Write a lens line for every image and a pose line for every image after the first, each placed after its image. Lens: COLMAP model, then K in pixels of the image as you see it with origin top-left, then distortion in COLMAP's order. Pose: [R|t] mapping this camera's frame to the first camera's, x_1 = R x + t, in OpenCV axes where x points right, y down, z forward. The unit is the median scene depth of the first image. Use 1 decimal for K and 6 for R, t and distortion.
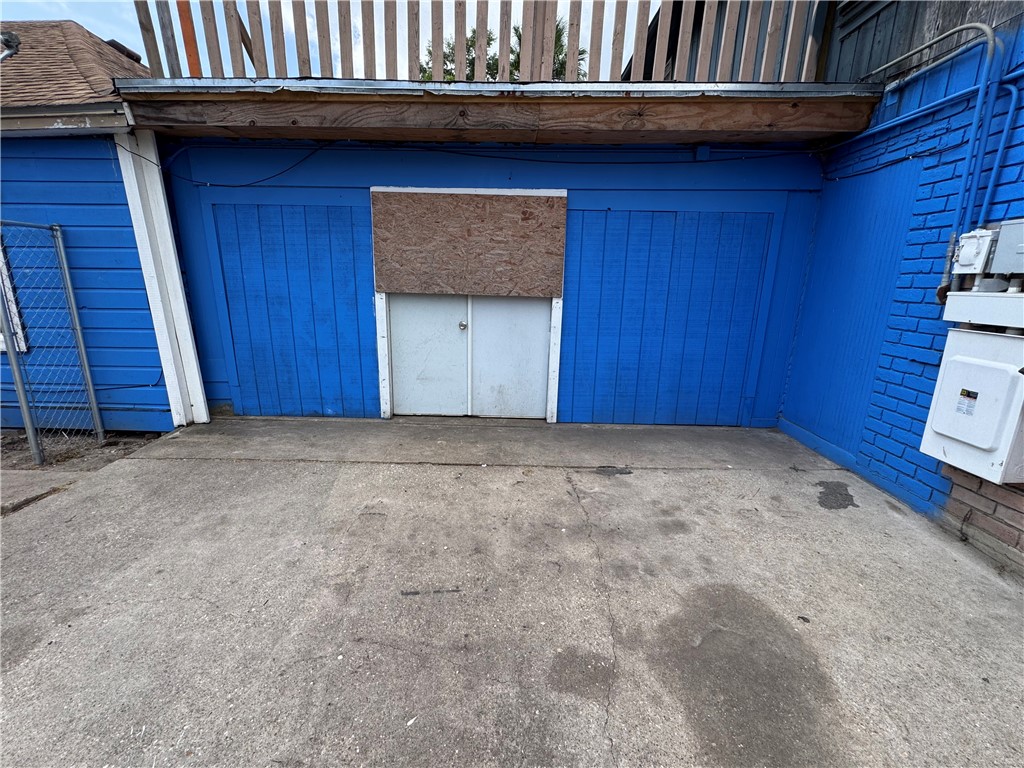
lens RADIAL K [[429.8, 0, 510.0], [0, 429.8, 384.3], [0, 0, 1]] dist [-0.005233, 0.000471]
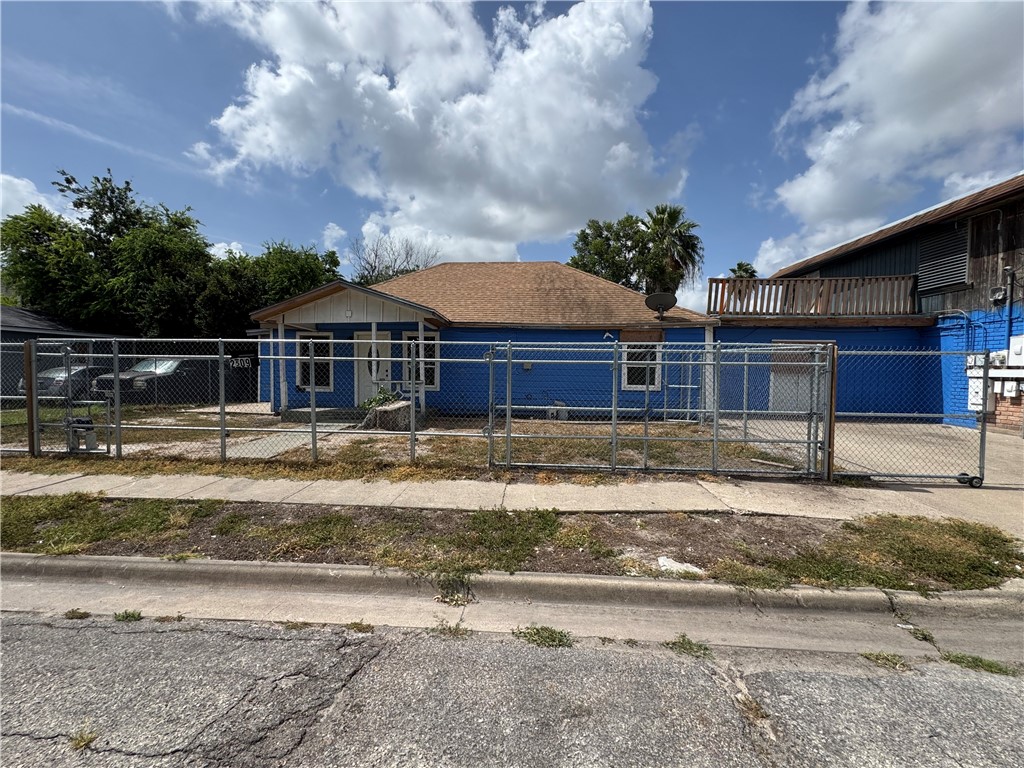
lens RADIAL K [[429.8, 0, 510.0], [0, 429.8, 384.3], [0, 0, 1]] dist [-0.005233, 0.000471]
pose [[0.998632, -0.002504, -0.052219, -3.098310], [-0.008144, 0.979209, -0.202691, 0.777815], [0.051641, 0.202839, 0.977849, -3.165880]]
